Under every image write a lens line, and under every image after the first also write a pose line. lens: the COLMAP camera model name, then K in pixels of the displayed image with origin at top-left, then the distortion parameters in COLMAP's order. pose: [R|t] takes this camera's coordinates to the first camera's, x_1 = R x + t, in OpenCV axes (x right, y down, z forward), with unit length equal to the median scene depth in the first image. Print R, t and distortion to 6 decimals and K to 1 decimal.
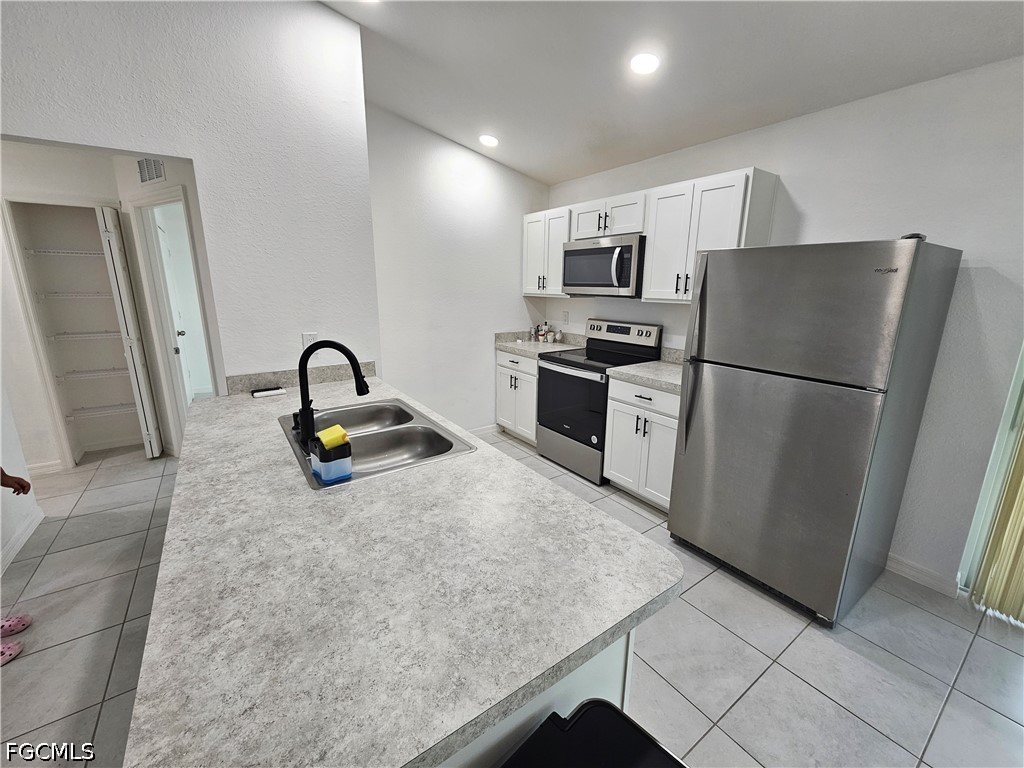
lens RADIAL K [[423.8, 0, 521.2], [0, 423.8, 379.2], [0, 0, 1]] dist [0.001103, -0.000467]
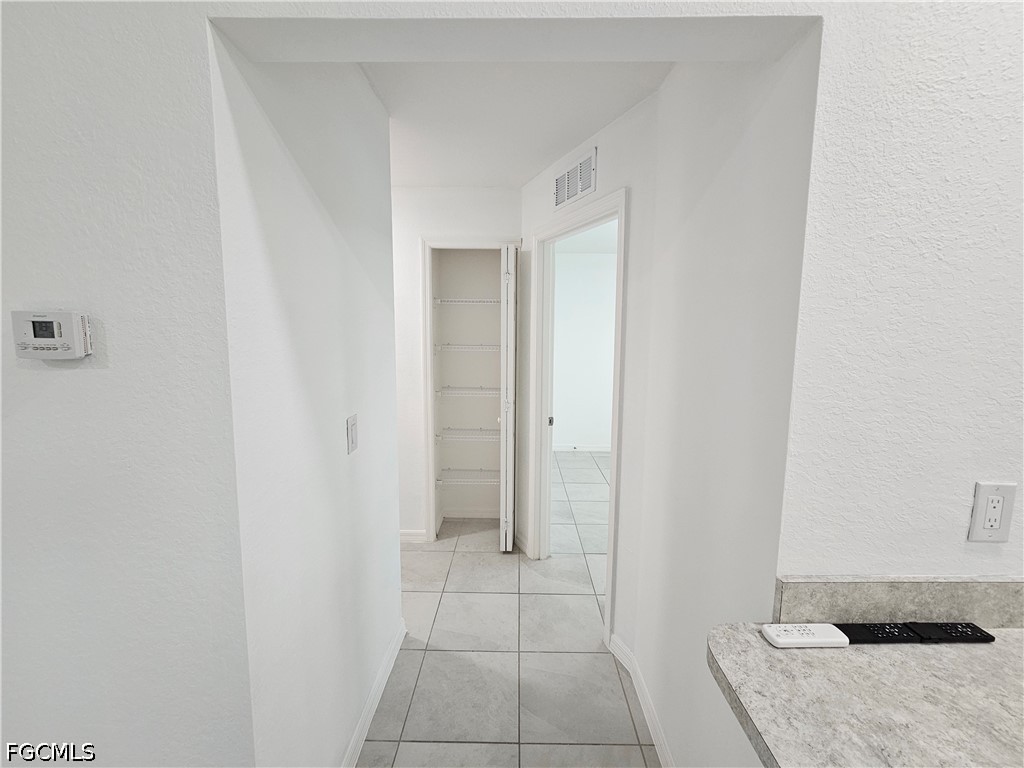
lens RADIAL K [[423.8, 0, 511.3], [0, 423.8, 378.4], [0, 0, 1]] dist [0.001103, -0.000467]
pose [[0.808053, 0.066887, -0.585300, -0.449597], [-0.135239, 0.988061, -0.073794, -0.082279], [0.573377, 0.138785, 0.807451, 0.346673]]
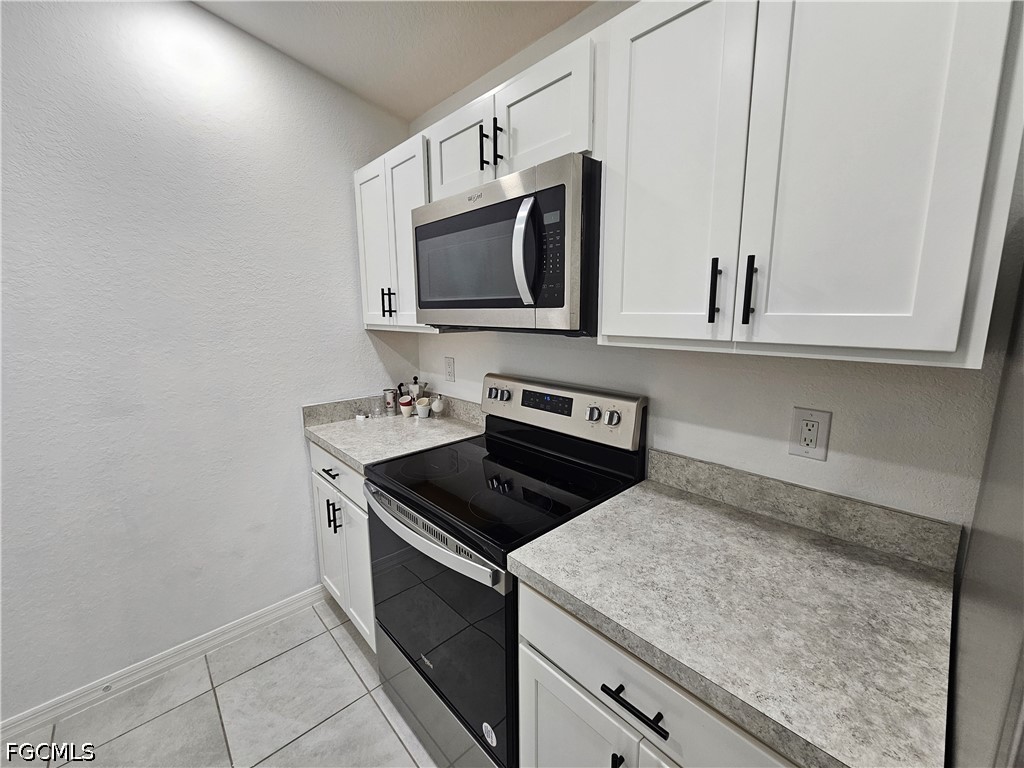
lens RADIAL K [[423.8, 0, 522.2], [0, 423.8, 379.6], [0, 0, 1]] dist [0.001103, -0.000467]
pose [[0.990279, -0.040518, 0.133062, 0.154618], [0.048061, 0.997385, -0.053972, -0.125201], [-0.130527, 0.059842, 0.989637, 0.592933]]
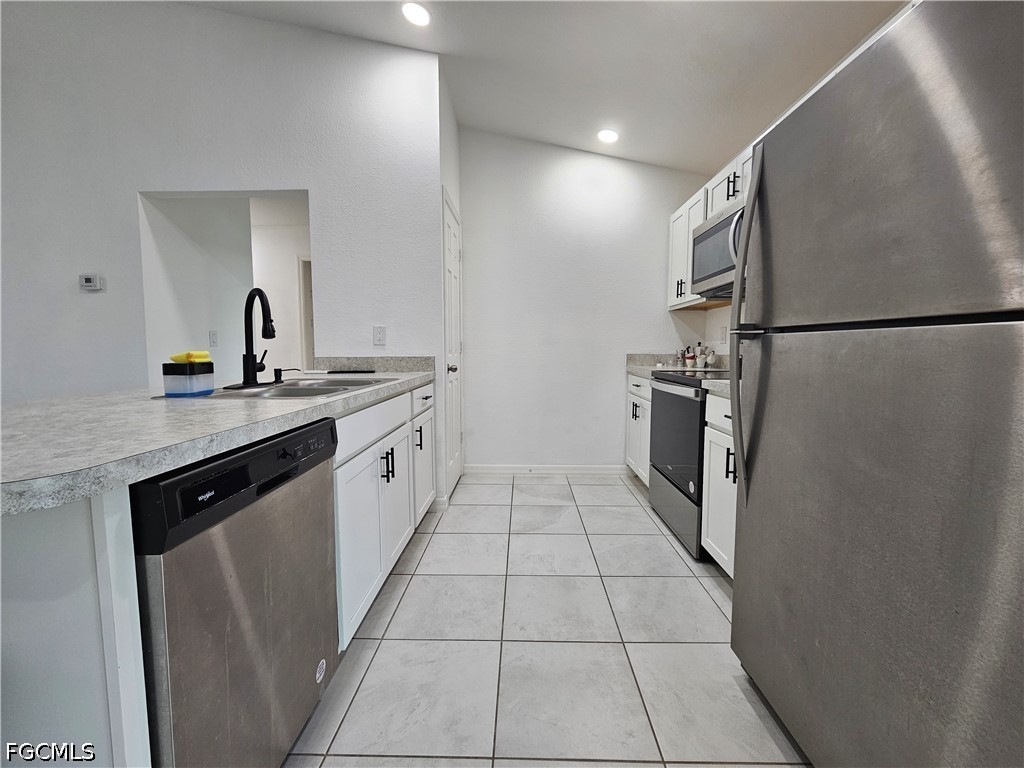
lens RADIAL K [[423.8, 0, 512.1], [0, 423.8, 375.9], [0, 0, 1]] dist [0.001103, -0.000467]
pose [[0.800682, 0.031210, -0.598276, 0.323223], [-0.126332, 0.984982, -0.117690, 0.077745], [0.585618, 0.169814, 0.792600, 0.249155]]
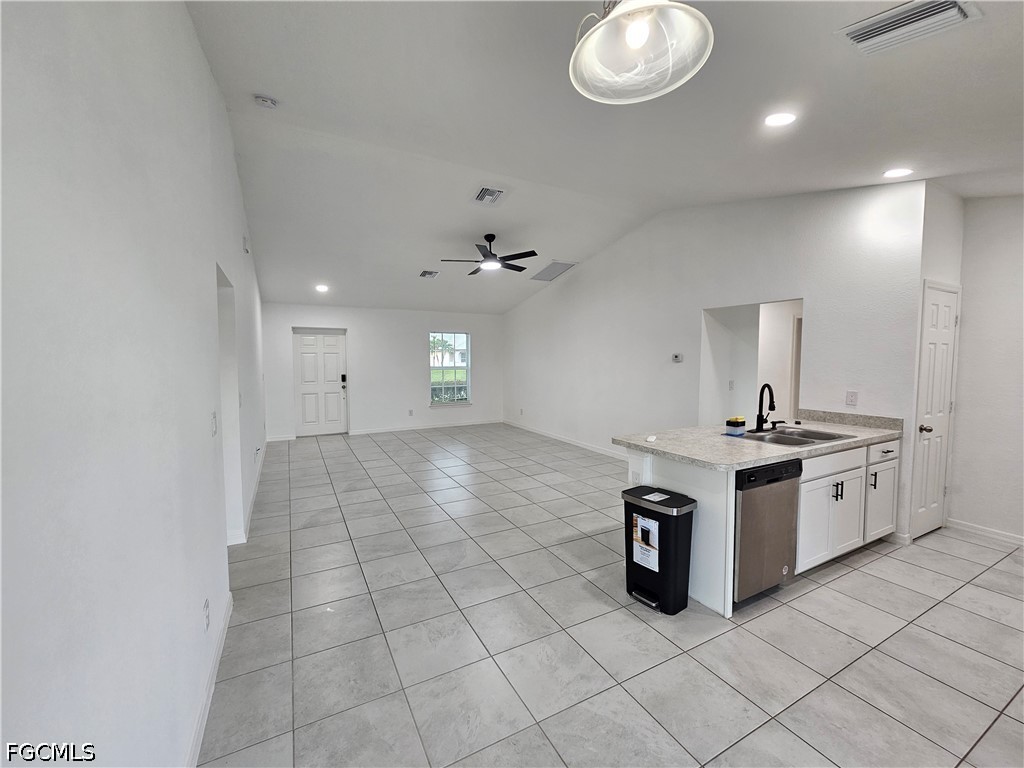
lens RADIAL K [[423.8, 0, 514.9], [0, 423.8, 380.9], [0, 0, 1]] dist [0.001103, -0.000467]
pose [[-0.111422, 0.053315, -0.992342, 0.814071], [-0.226659, 0.970877, 0.077612, 0.007989], [0.967580, 0.233571, -0.096092, -0.017310]]
